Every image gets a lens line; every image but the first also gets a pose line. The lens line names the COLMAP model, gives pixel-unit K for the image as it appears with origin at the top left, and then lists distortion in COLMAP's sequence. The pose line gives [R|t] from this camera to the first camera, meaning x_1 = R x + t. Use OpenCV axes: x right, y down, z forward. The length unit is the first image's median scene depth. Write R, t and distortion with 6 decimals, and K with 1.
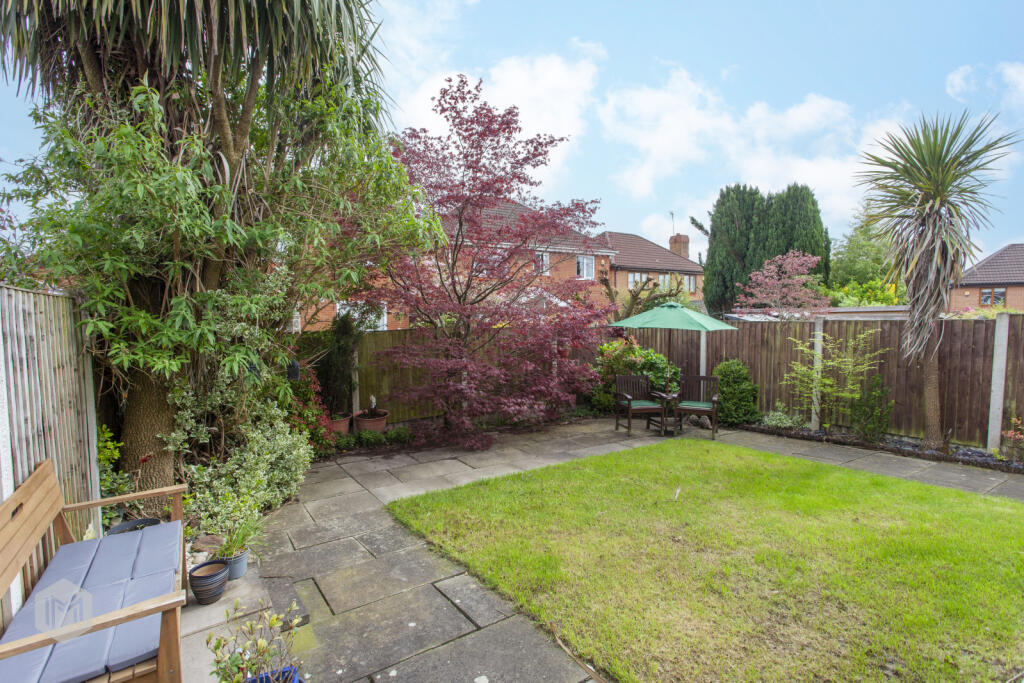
lens RADIAL K [[488.9, 0, 506.9], [0, 488.9, 345.2], [0, 0, 1]] dist [0.019592, 0.000384]
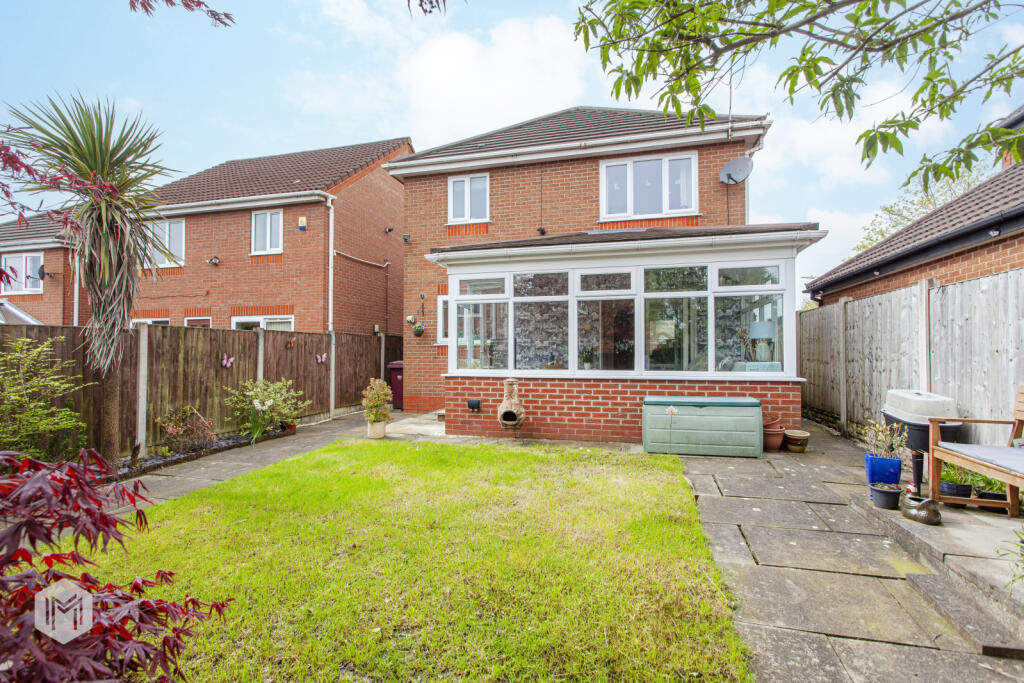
lens RADIAL K [[488.9, 0, 506.9], [0, 488.9, 345.2], [0, 0, 1]] dist [0.019592, 0.000384]
pose [[-0.661252, 0.026265, 0.749704, -0.594143], [0.059279, 0.998091, 0.017319, 0.021707], [-0.747818, 0.055894, -0.661547, 2.104477]]
